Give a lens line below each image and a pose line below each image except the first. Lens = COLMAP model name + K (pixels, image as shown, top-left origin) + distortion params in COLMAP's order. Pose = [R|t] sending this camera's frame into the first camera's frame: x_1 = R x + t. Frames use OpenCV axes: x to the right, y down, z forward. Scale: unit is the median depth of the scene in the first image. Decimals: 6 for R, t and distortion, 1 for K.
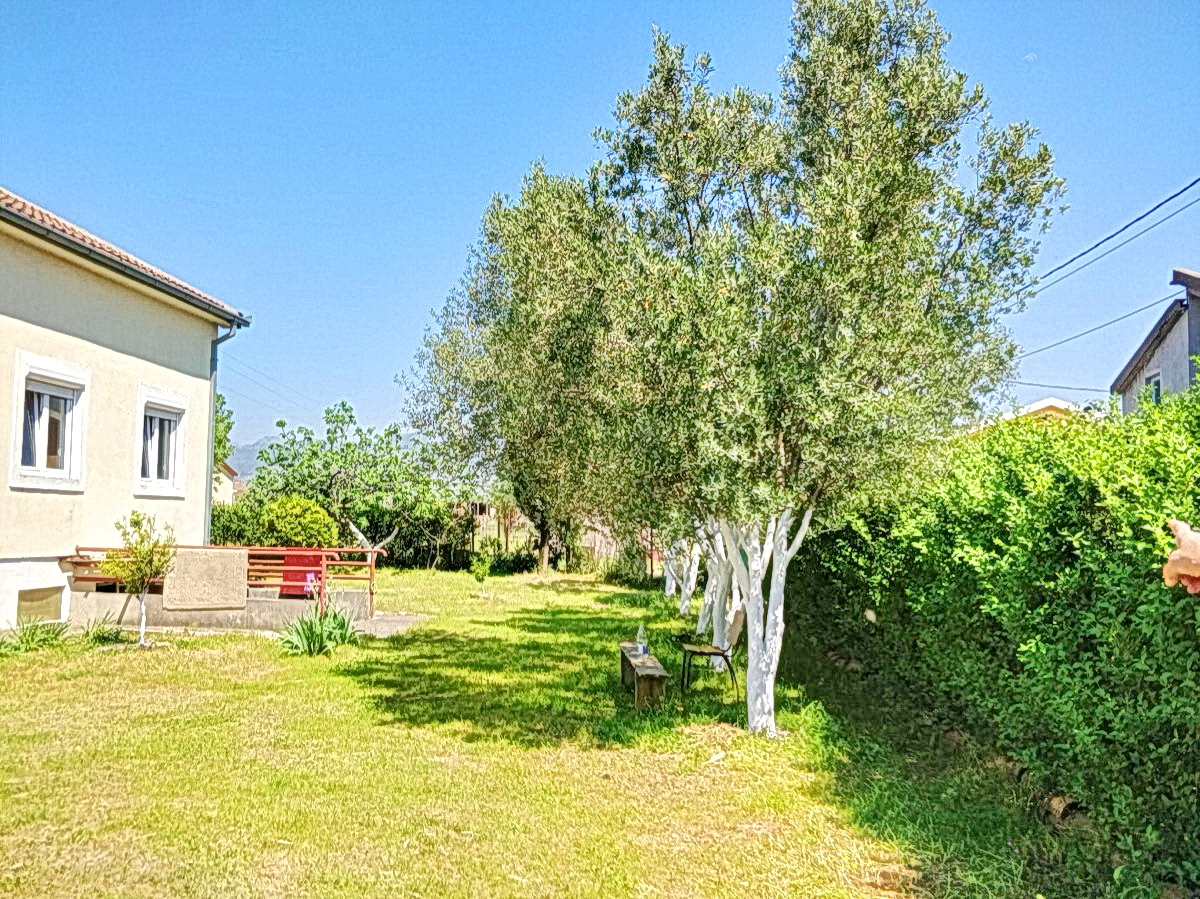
lens RADIAL K [[972.9, 0, 600.0], [0, 972.9, 449.5], [0, 0, 1]] dist [0.002148, -0.017920]
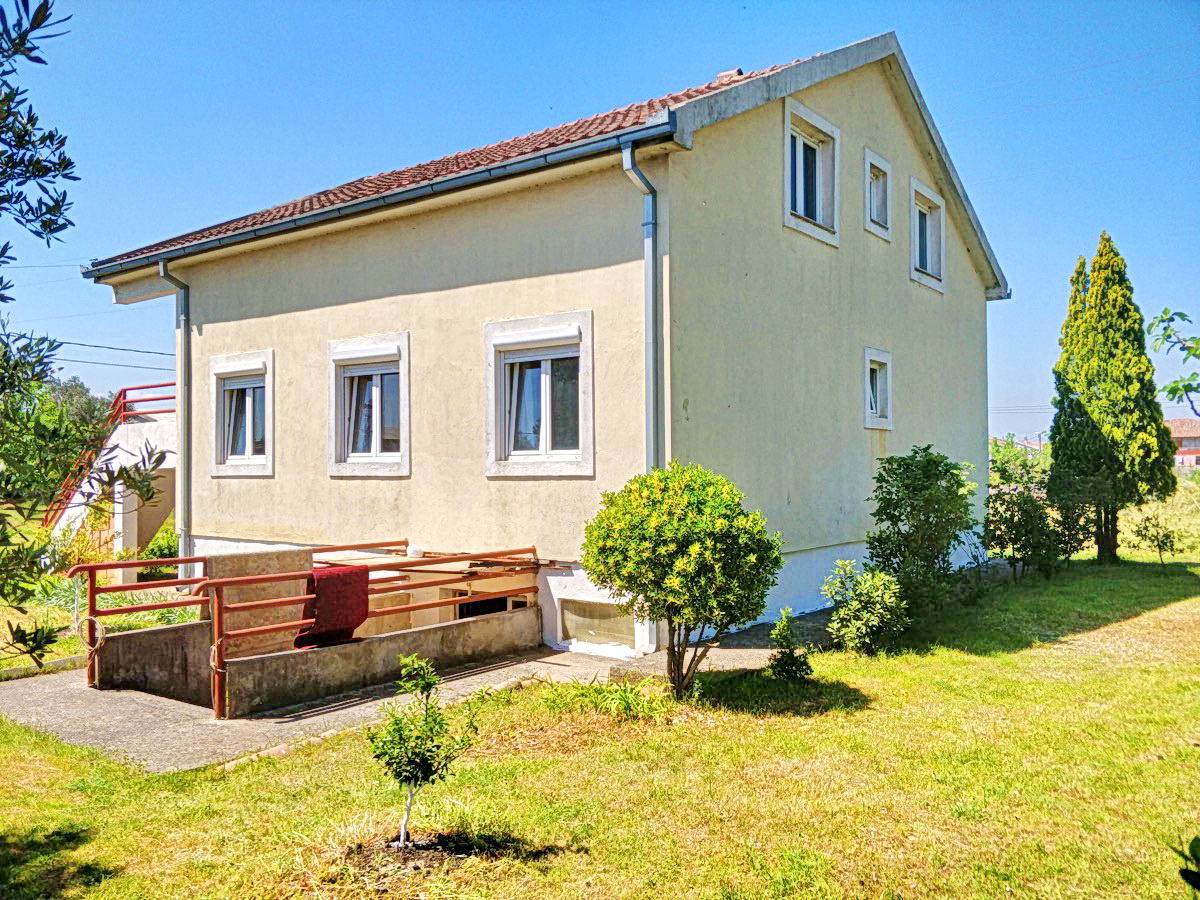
lens RADIAL K [[972.9, 0, 600.0], [0, 972.9, 450.0], [0, 0, 1]] dist [0.002148, -0.017920]
pose [[-0.552933, -0.040482, -0.832242, 0.080440], [0.041693, 0.996224, -0.076158, 0.096584], [0.832182, -0.076809, -0.549157, 1.713466]]
